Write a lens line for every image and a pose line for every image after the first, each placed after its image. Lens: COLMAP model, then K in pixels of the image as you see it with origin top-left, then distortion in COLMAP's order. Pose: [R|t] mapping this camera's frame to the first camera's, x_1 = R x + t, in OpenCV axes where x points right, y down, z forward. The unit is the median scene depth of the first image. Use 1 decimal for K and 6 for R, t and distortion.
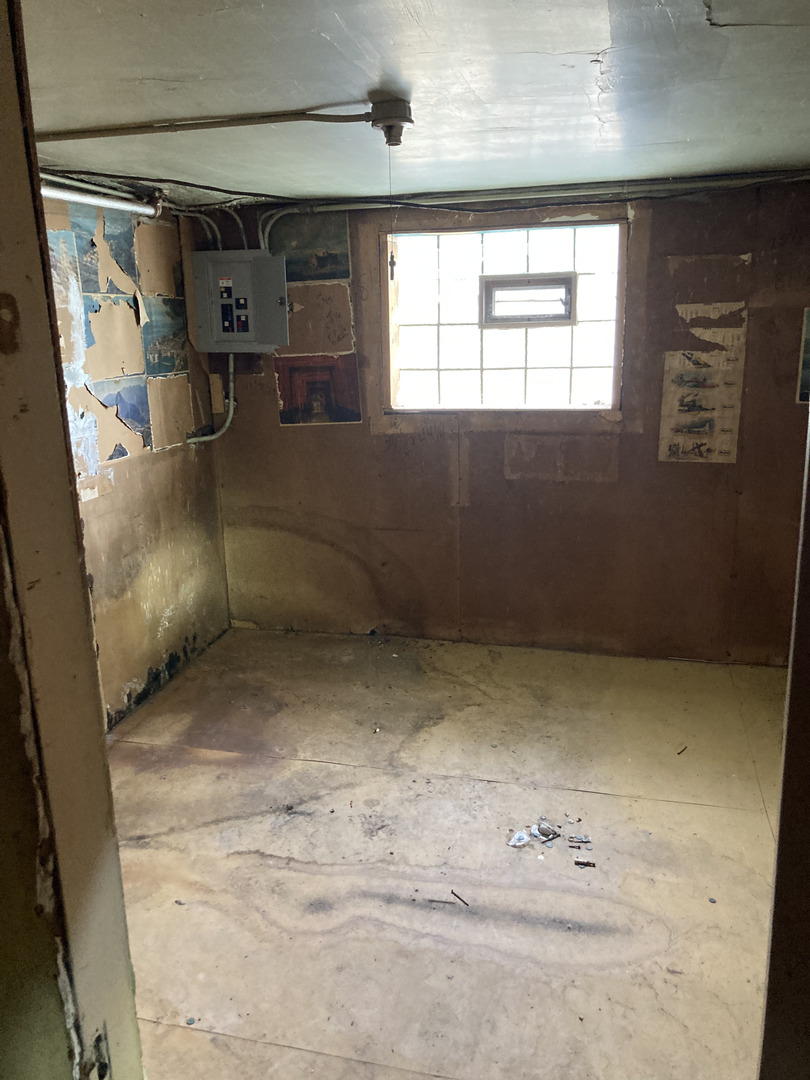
lens RADIAL K [[906.0, 0, 401.2], [0, 906.0, 538.9], [0, 0, 1]] dist [0.018216, 0.007516]
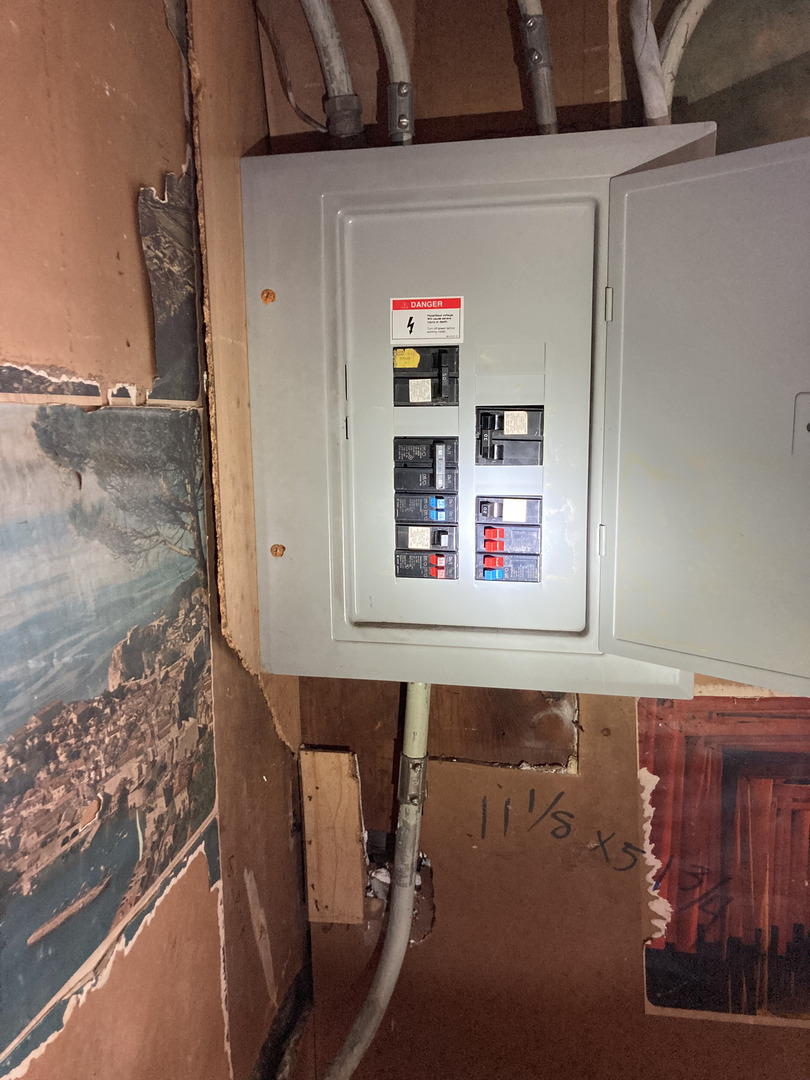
lens RADIAL K [[906.0, 0, 408.0], [0, 906.0, 543.9], [0, 0, 1]] dist [0.018216, 0.007516]
pose [[0.999465, 0.001136, 0.032693, -0.201695], [0.002124, 0.995034, -0.099509, -0.217586], [-0.032643, 0.099525, 0.994499, 0.815055]]
